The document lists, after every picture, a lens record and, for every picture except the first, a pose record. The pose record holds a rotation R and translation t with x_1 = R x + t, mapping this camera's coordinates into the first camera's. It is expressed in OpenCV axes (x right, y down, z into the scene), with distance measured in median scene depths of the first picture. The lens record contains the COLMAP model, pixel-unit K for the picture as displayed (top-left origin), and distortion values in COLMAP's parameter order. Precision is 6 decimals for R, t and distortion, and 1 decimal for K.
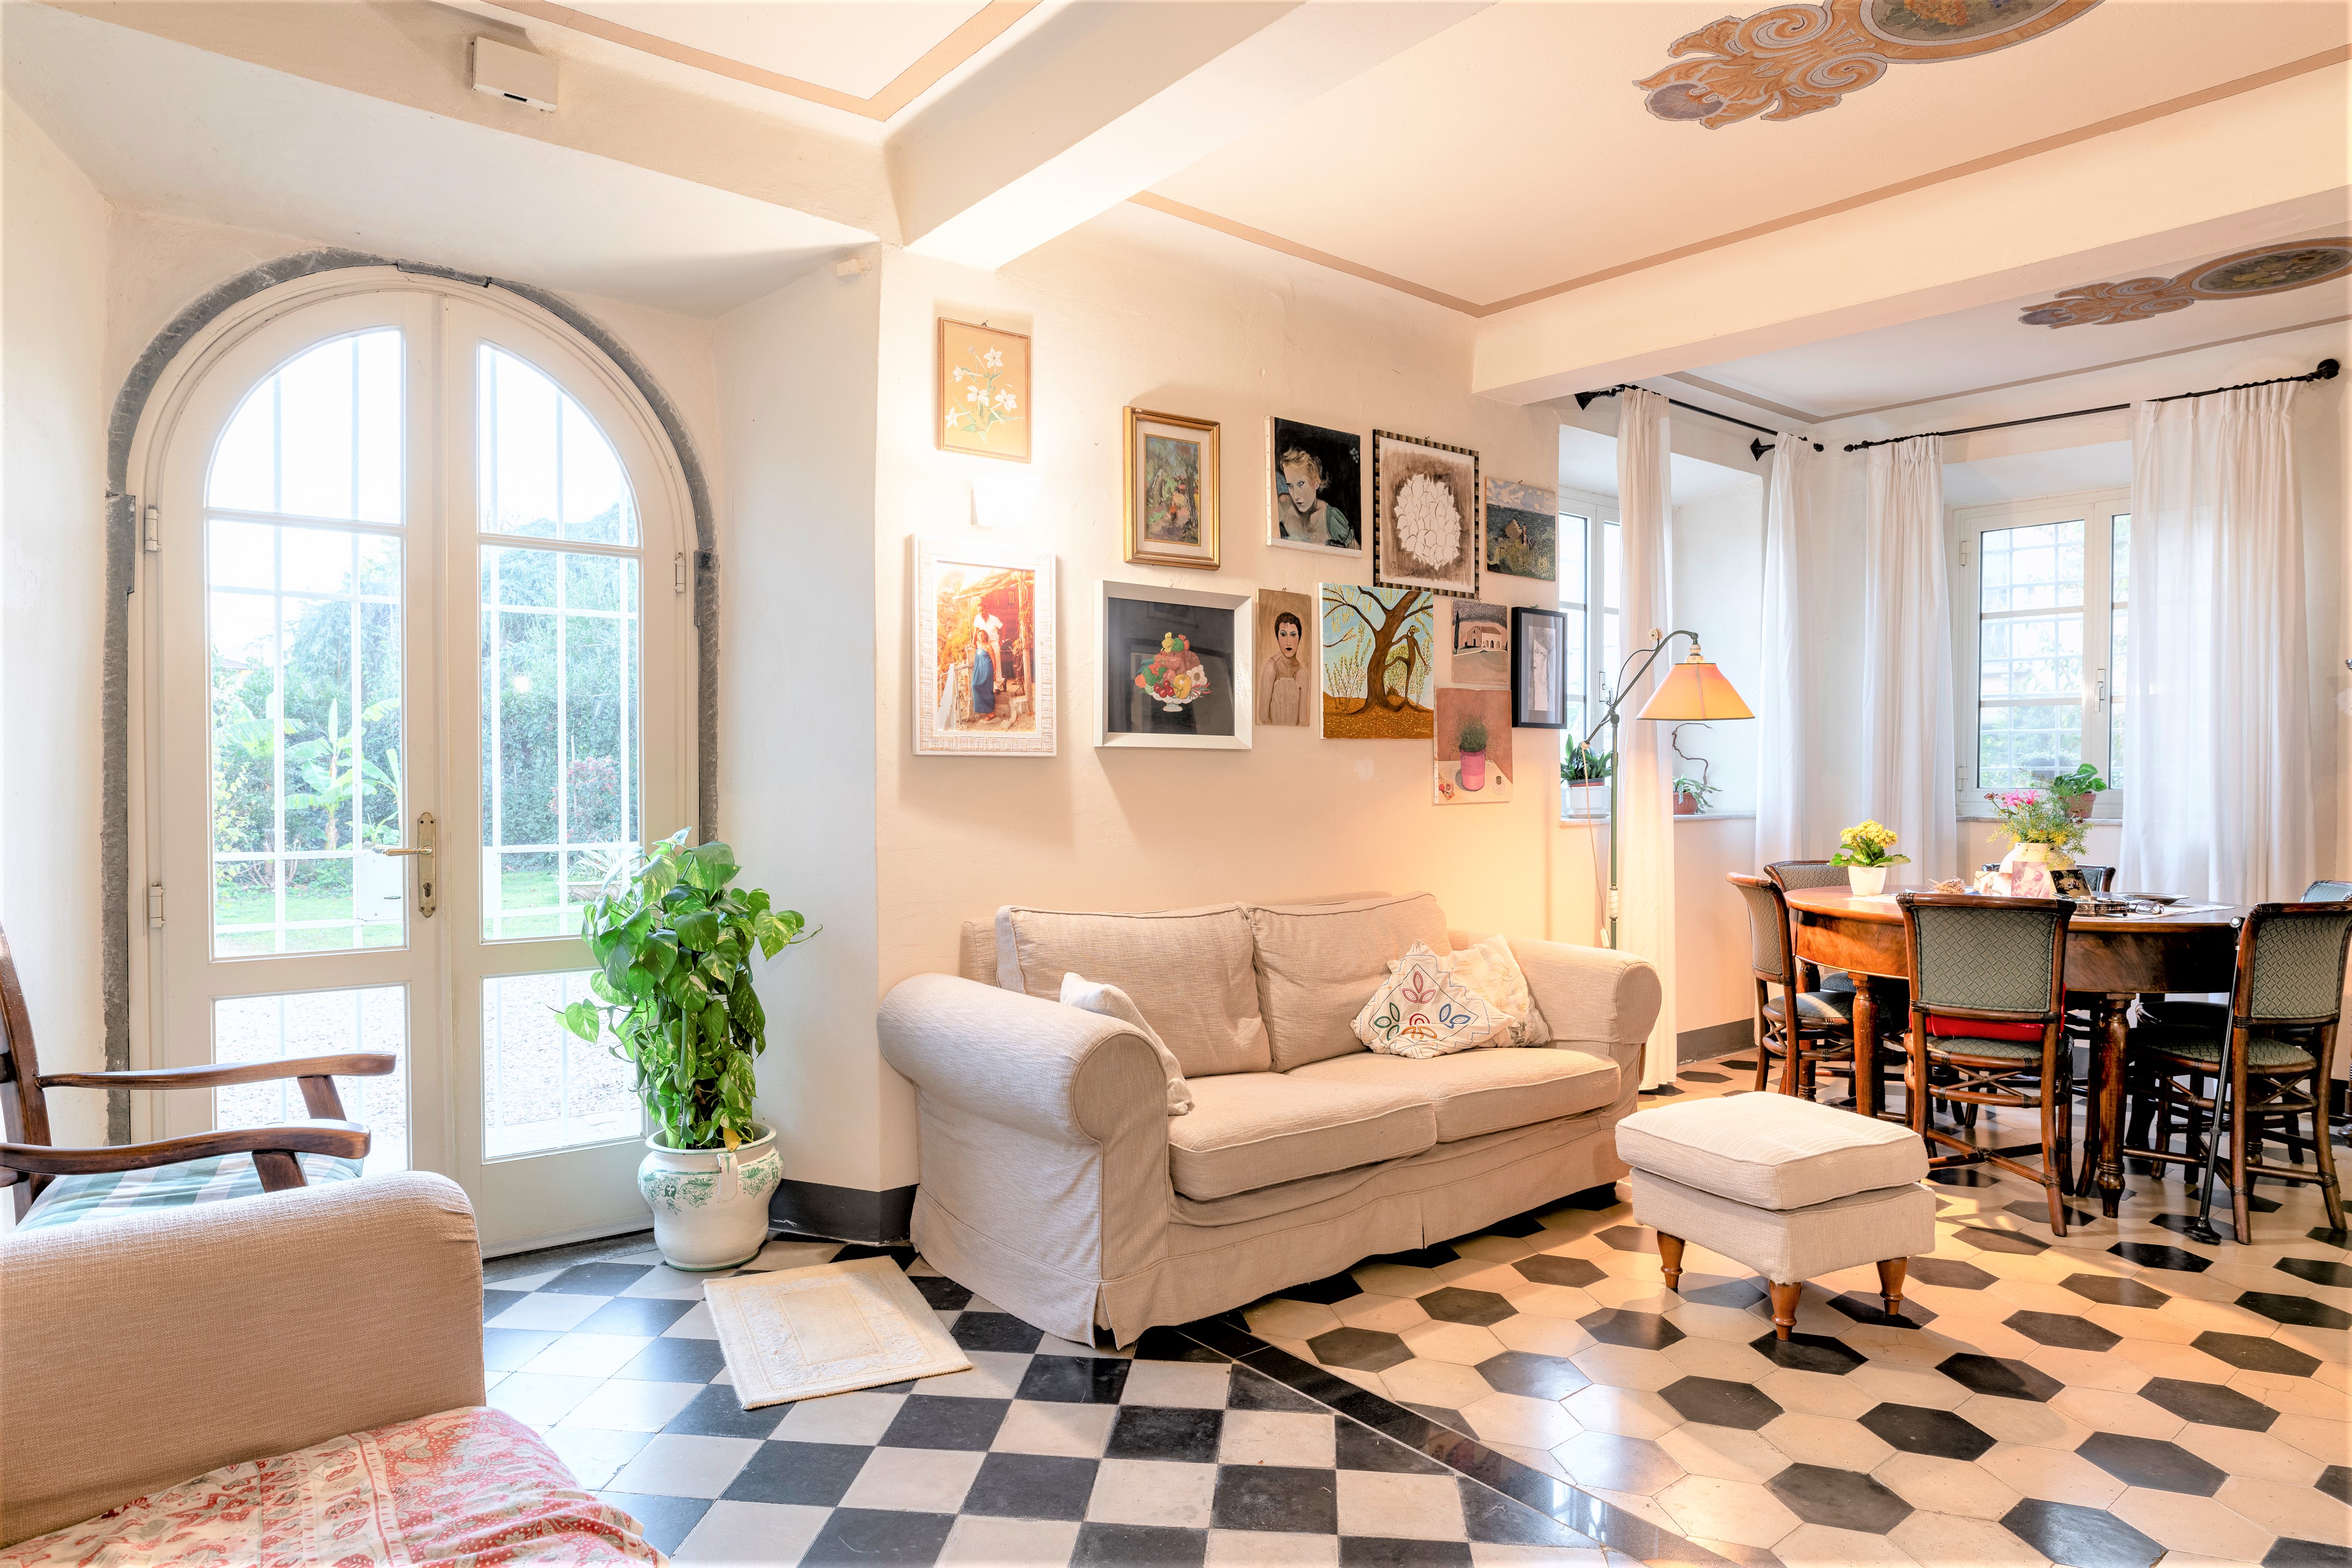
lens RADIAL K [[1369.9, 0, 1170.4], [0, 1369.9, 790.1], [0, 0, 1]] dist [-0.017151, -0.001549]
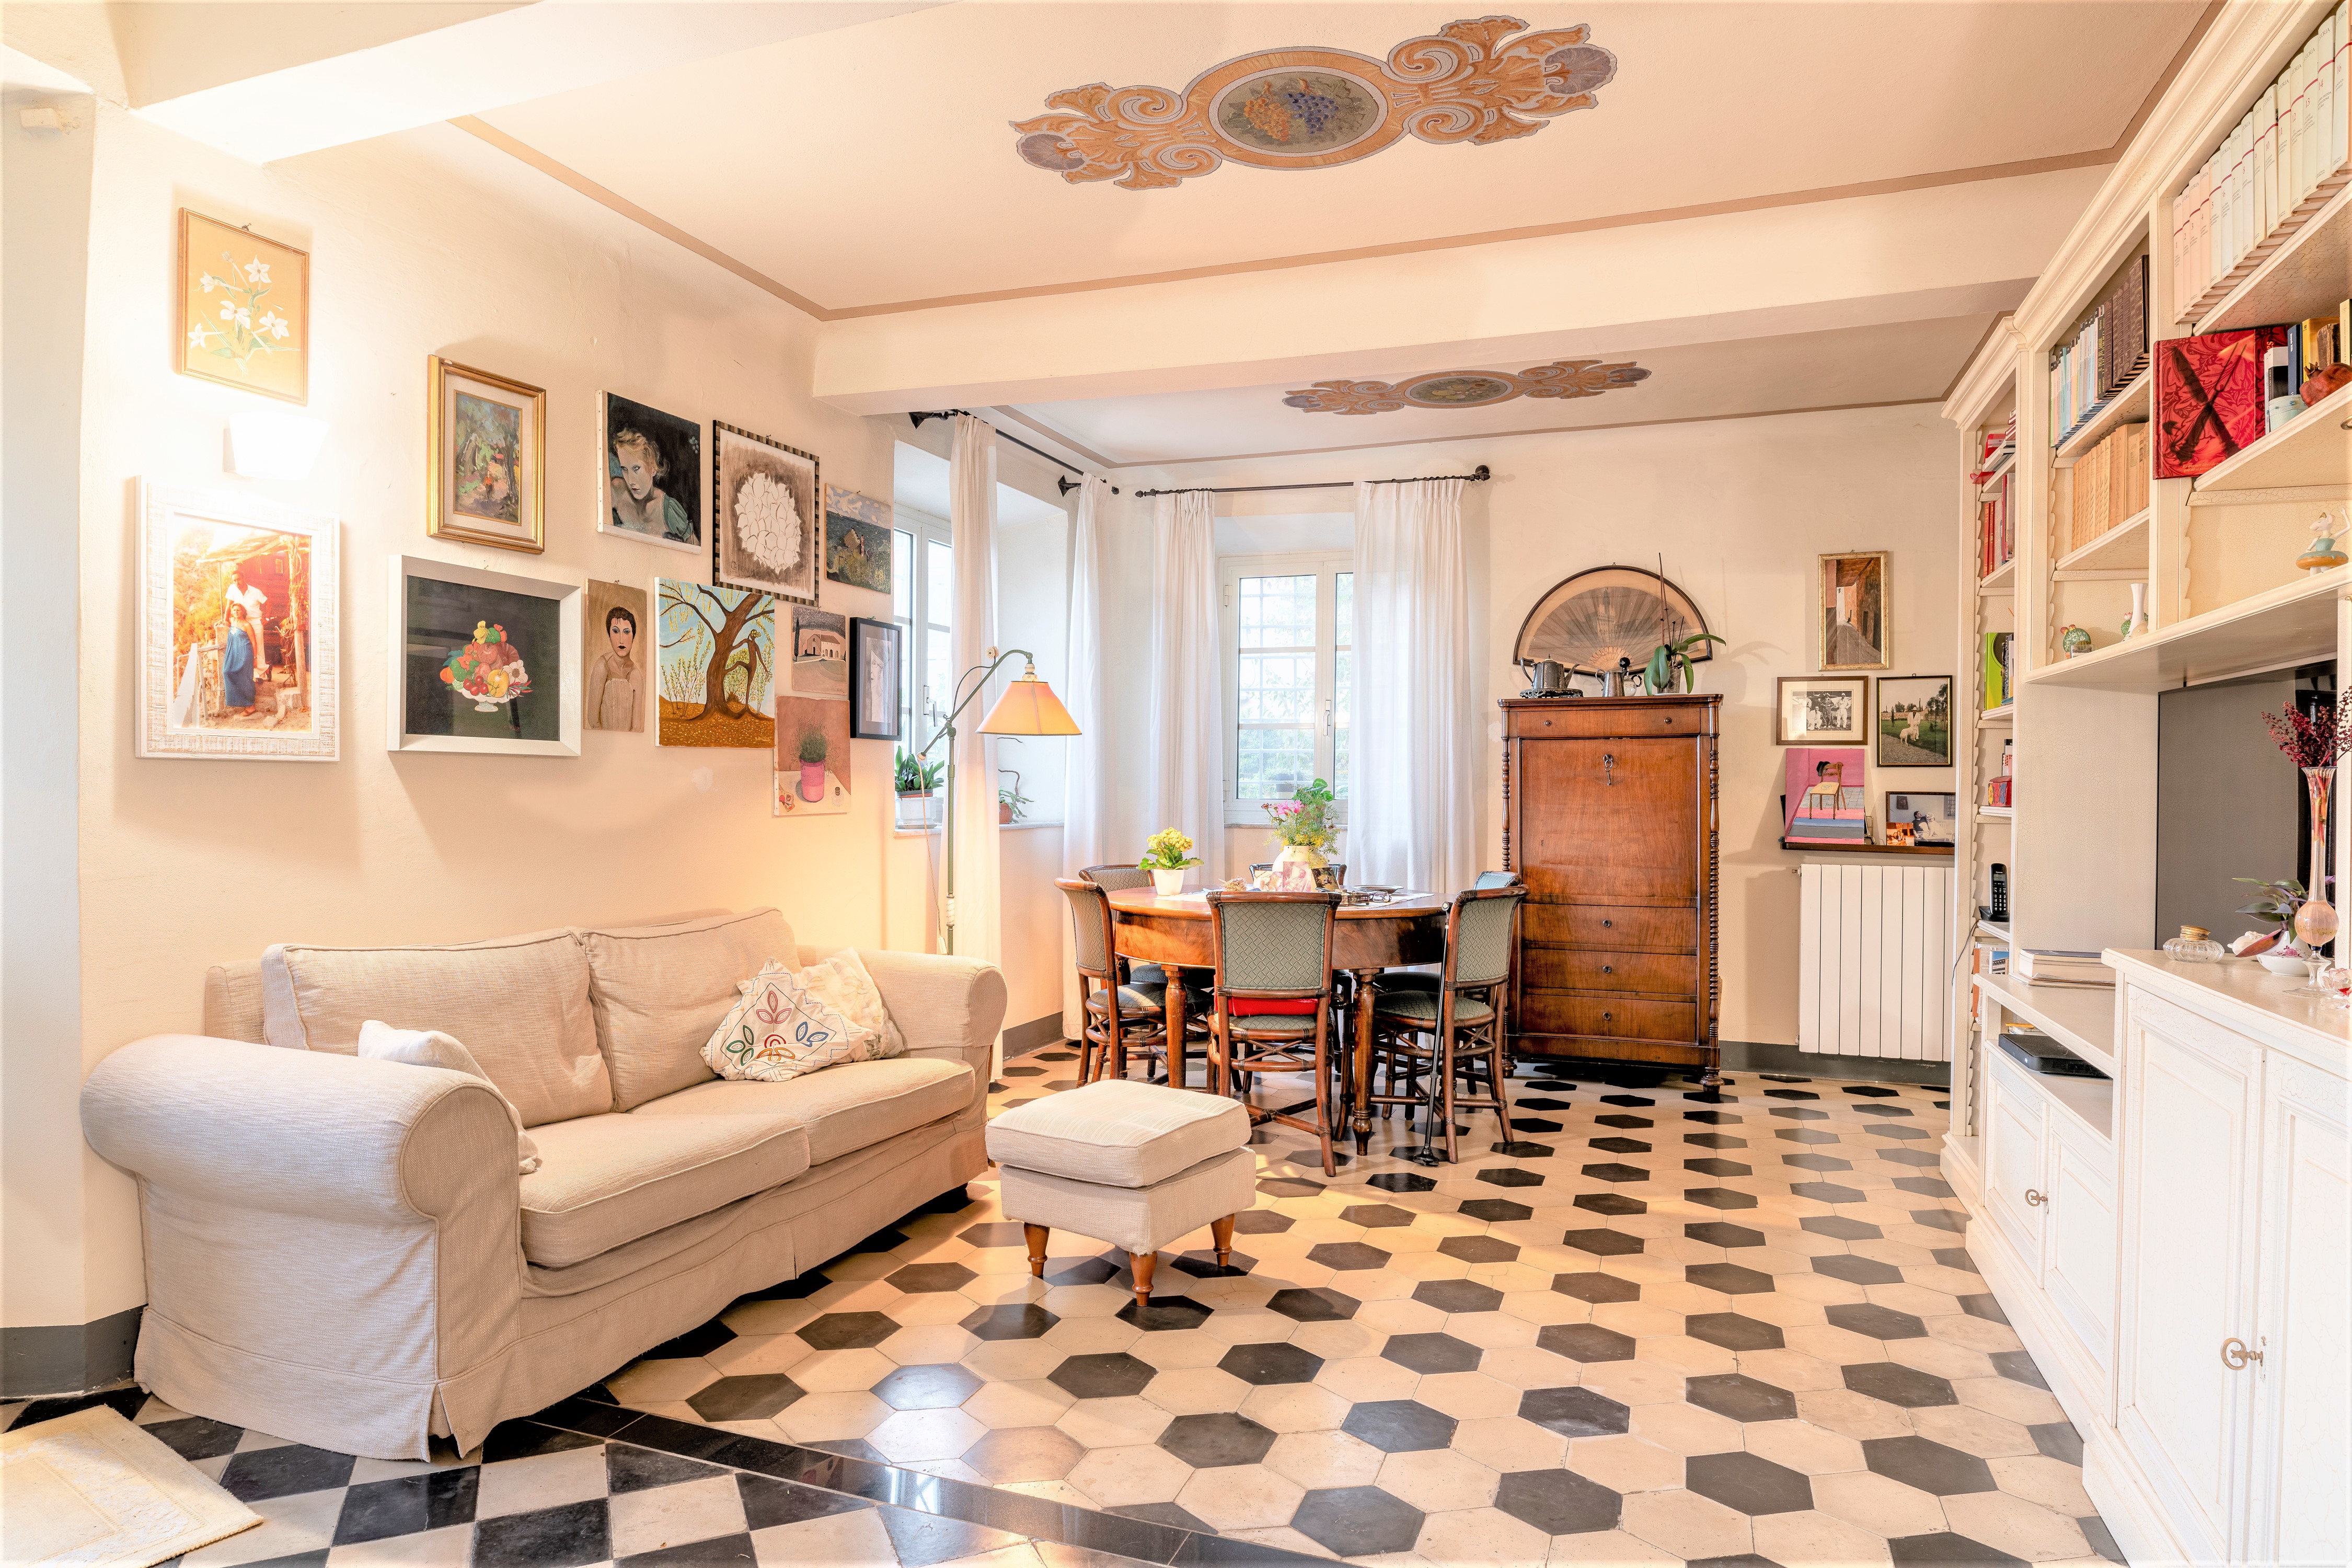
lens RADIAL K [[1369.9, 0, 1177.3], [0, 1369.9, 790.4], [0, 0, 1]] dist [-0.017151, -0.001549]
pose [[0.863964, 0.002763, 0.503545, -0.058417], [0.000914, 0.999975, -0.007055, -0.000728], [-0.503552, 0.006556, 0.863940, 0.028676]]
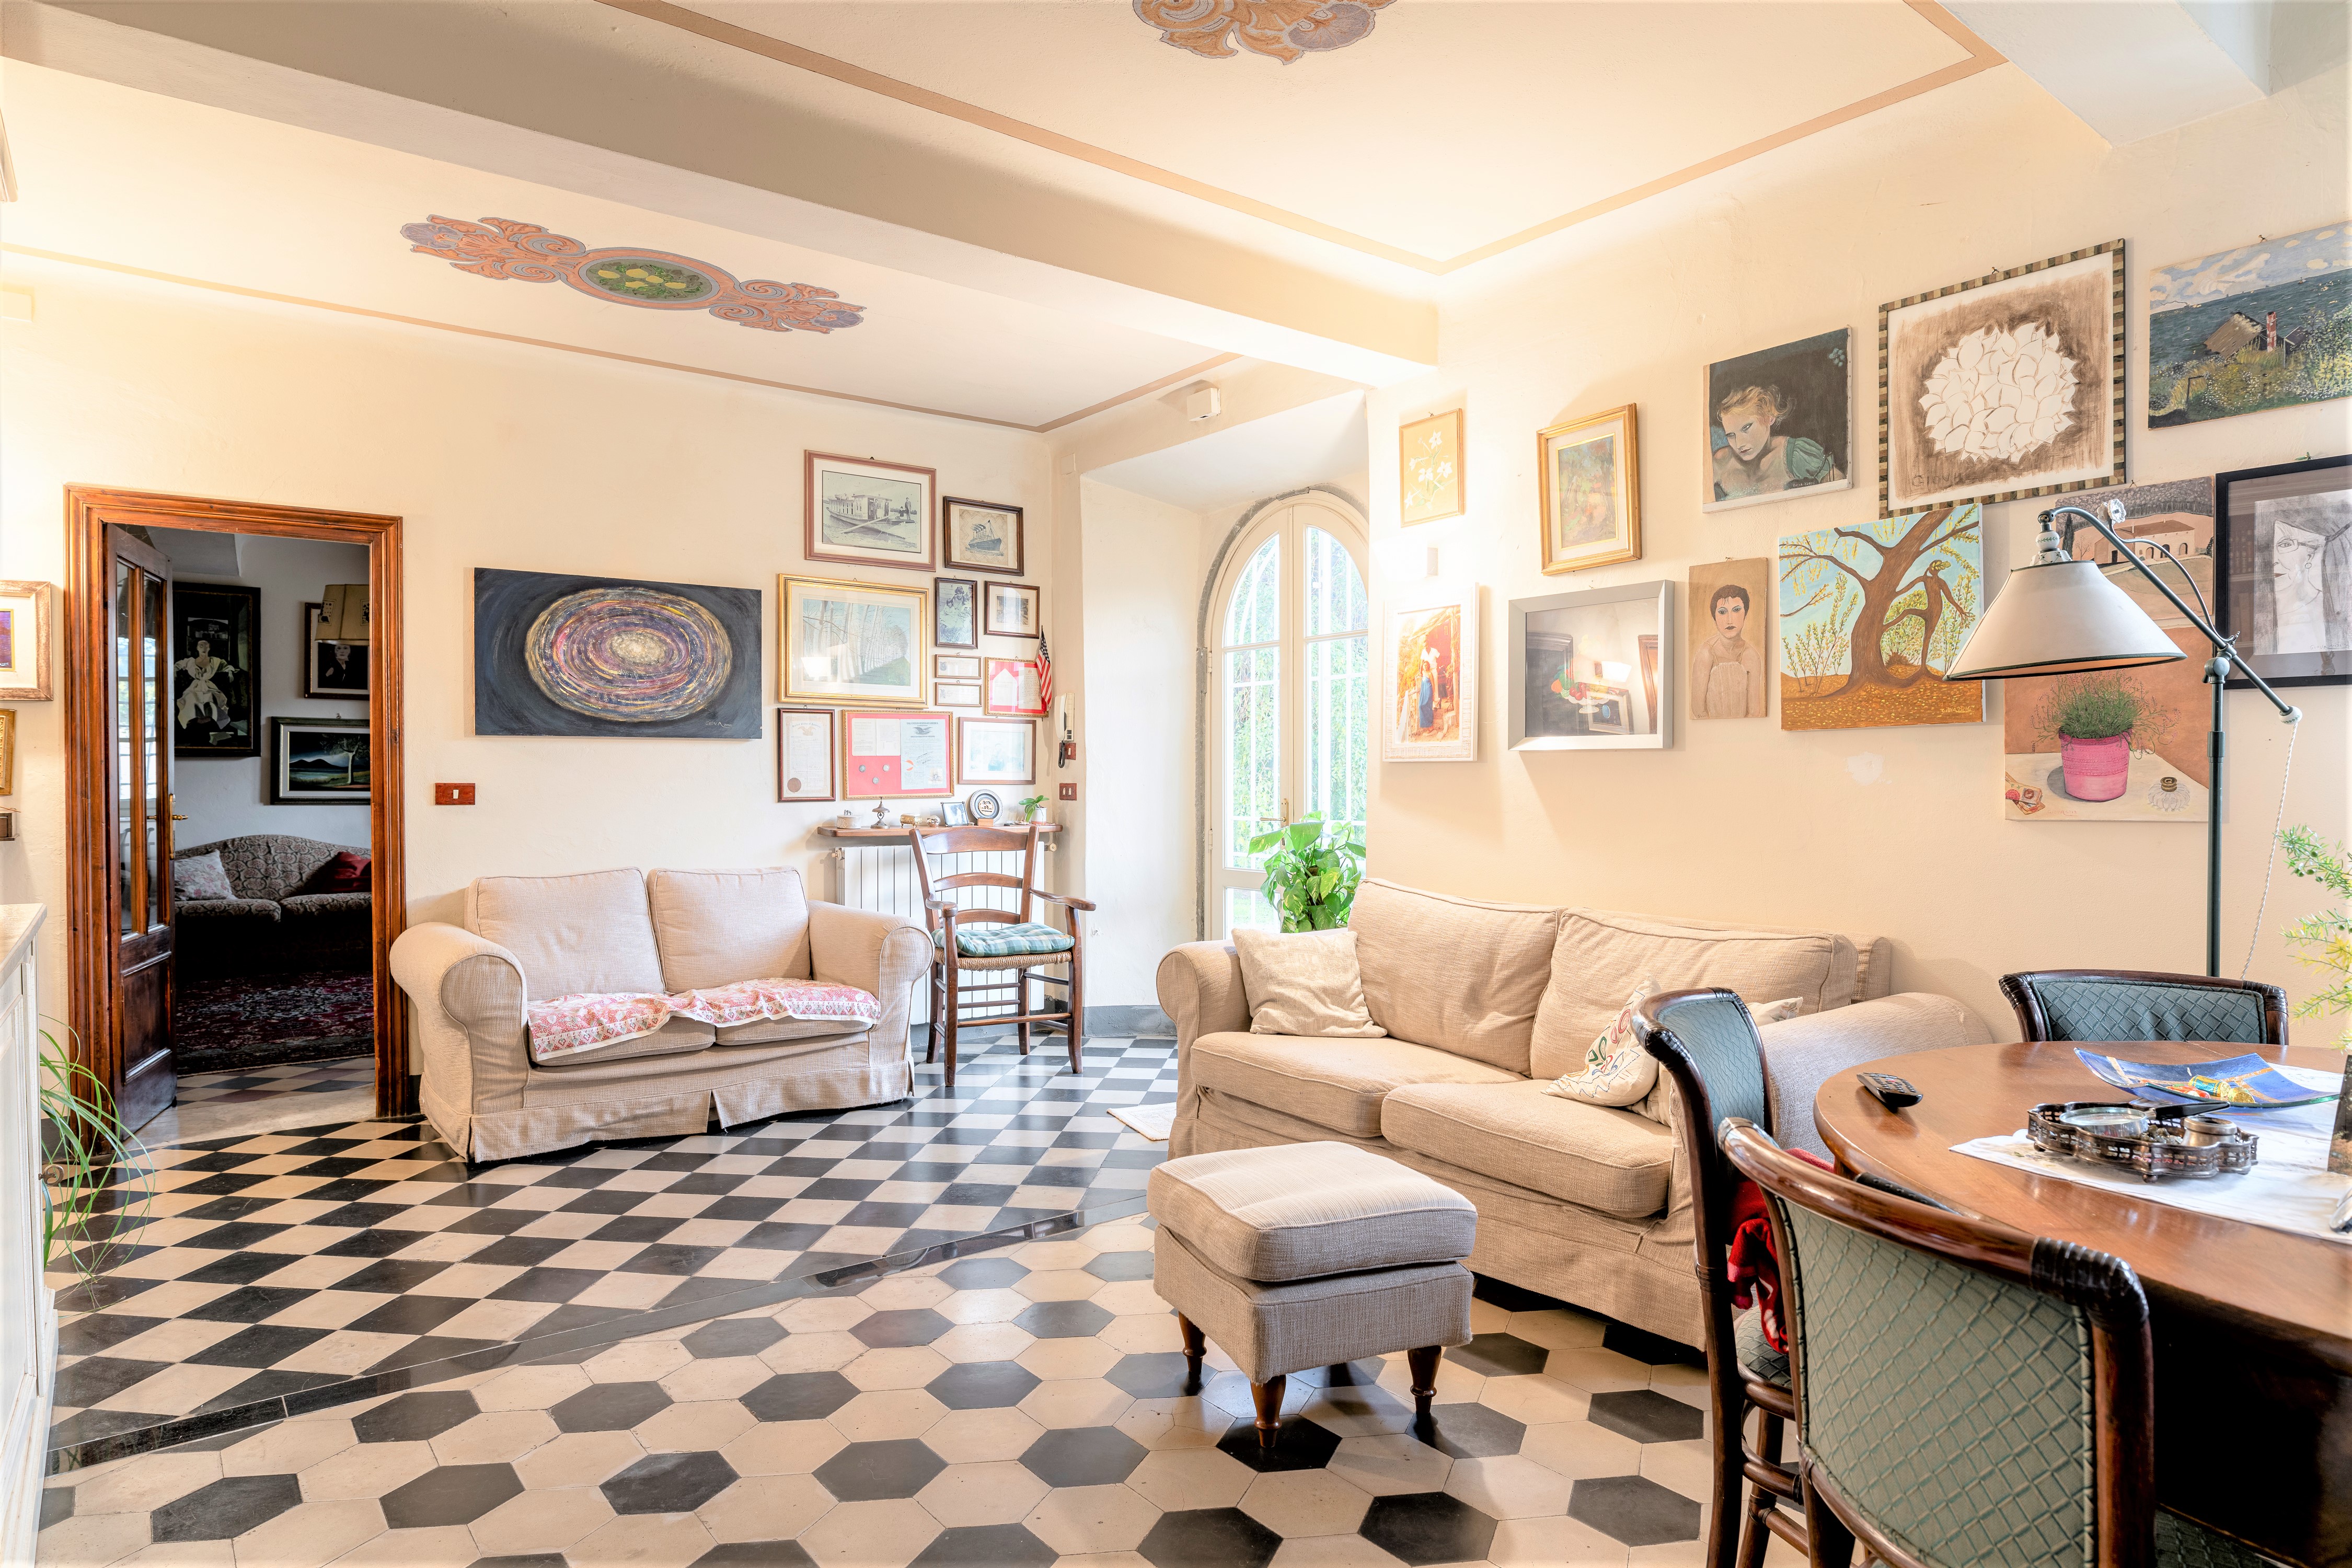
lens RADIAL K [[1369.9, 0, 1165.6], [0, 1369.9, 786.3], [0, 0, 1]] dist [-0.017151, -0.001549]
pose [[-0.035508, 0.004073, -0.999361, 1.058249], [-0.012344, 0.999914, 0.004514, -0.004999], [0.999293, 0.012496, -0.035455, 0.763184]]
